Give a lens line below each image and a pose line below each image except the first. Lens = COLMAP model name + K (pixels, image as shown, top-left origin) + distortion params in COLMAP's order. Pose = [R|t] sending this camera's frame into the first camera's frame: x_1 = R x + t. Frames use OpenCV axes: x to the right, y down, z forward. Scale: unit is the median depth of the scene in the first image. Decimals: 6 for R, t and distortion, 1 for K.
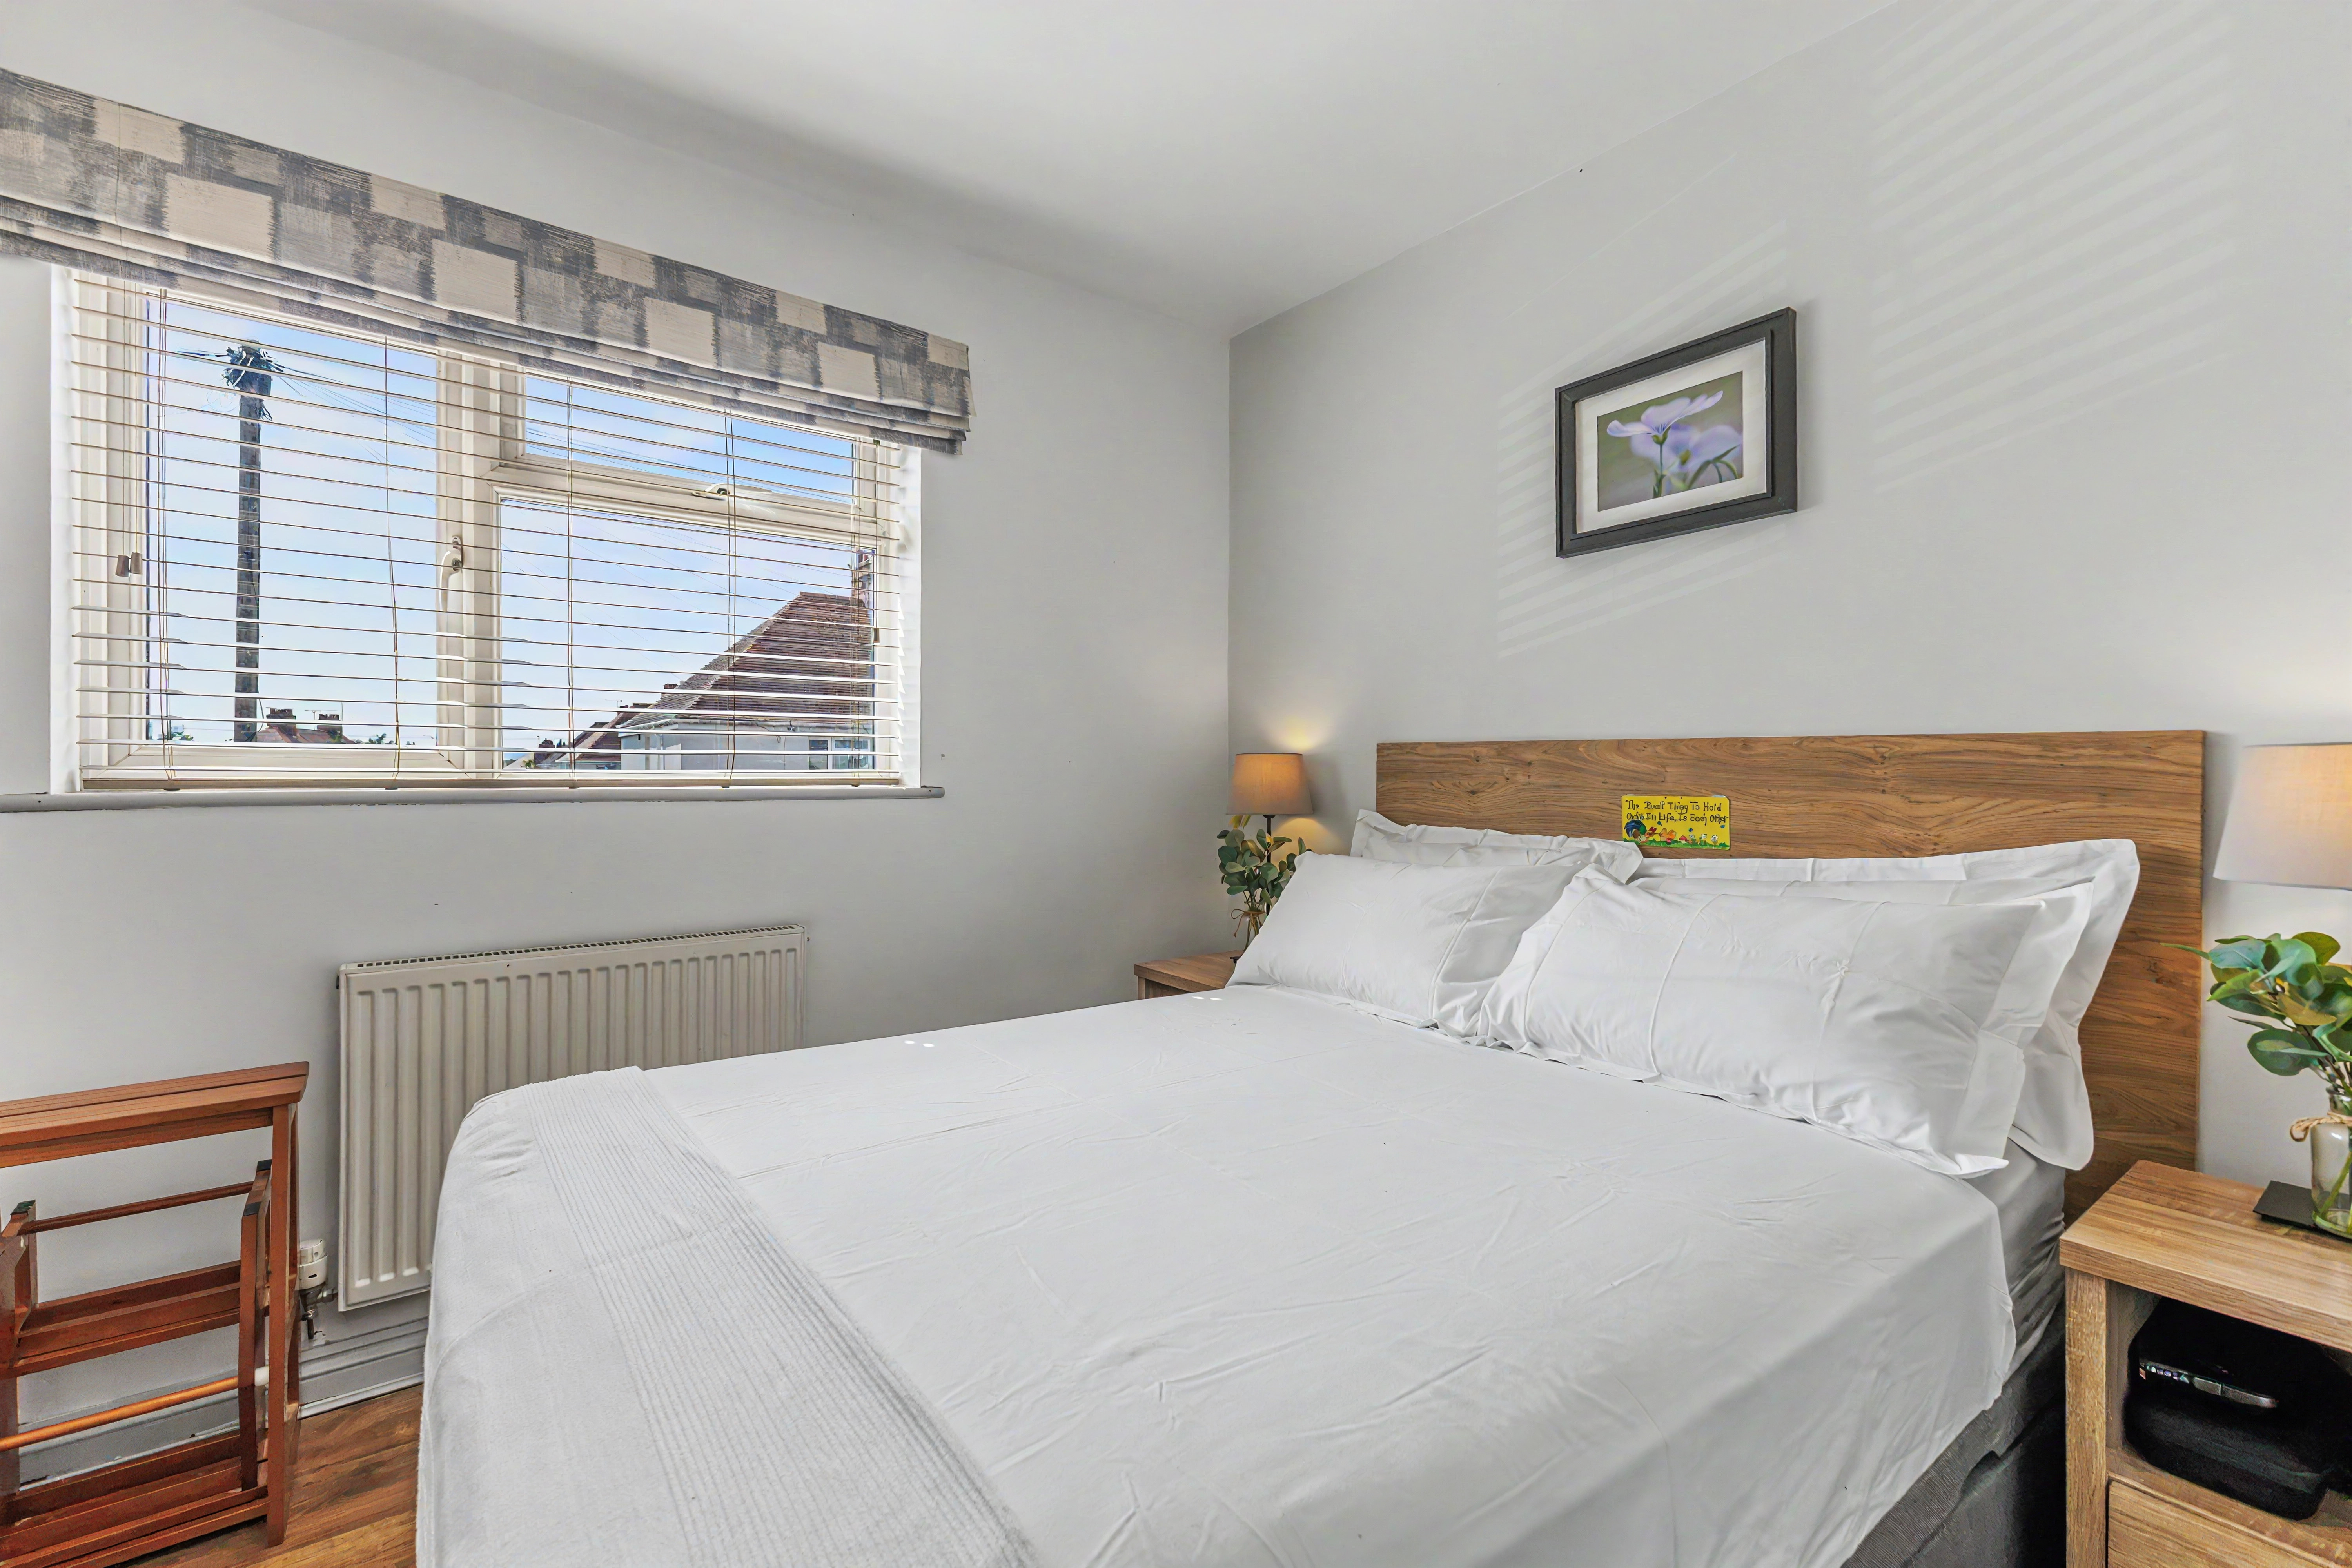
lens RADIAL K [[1011.1, 0, 1218.3], [0, 1011.1, 775.8], [0, 0, 1]] dist [0.007440, 0.000549]
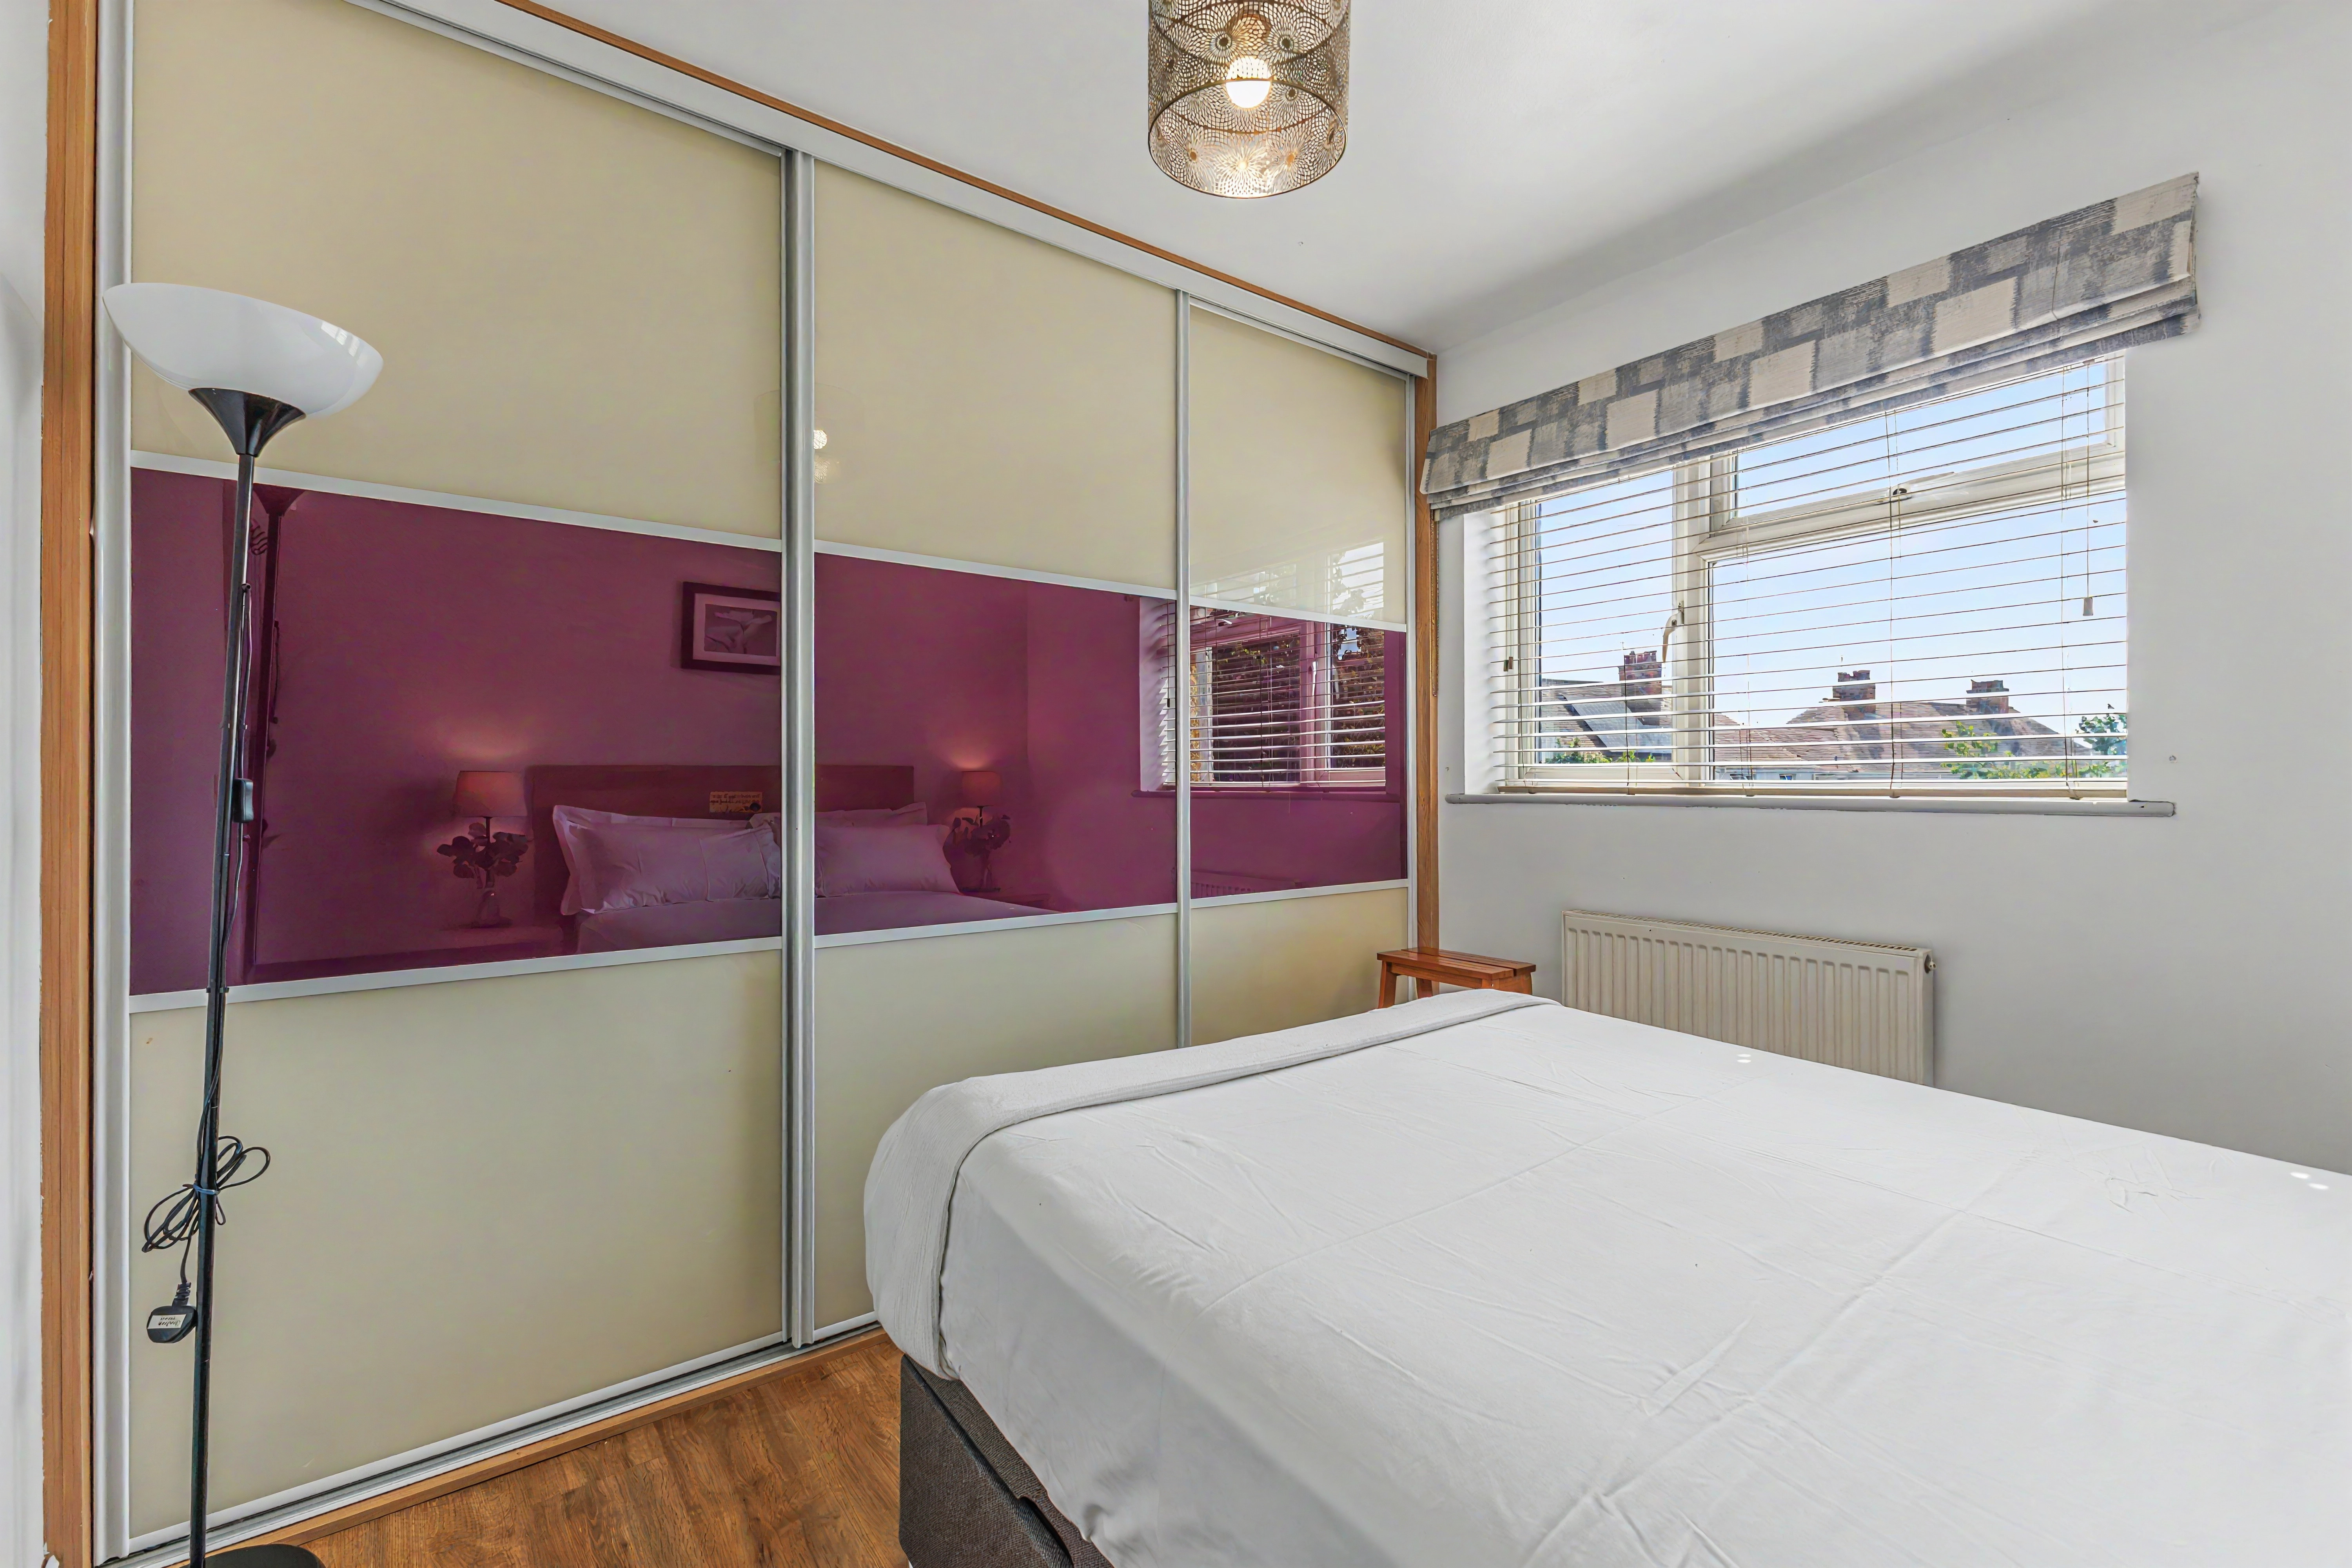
lens RADIAL K [[1011.1, 0, 1201.3], [0, 1011.1, 776.3], [0, 0, 1]] dist [0.007440, 0.000549]
pose [[-0.000165, -0.014857, -0.999890, 0.530317], [-0.012506, 0.999811, -0.014854, 0.014962], [0.999922, 0.012502, -0.000350, 0.370413]]
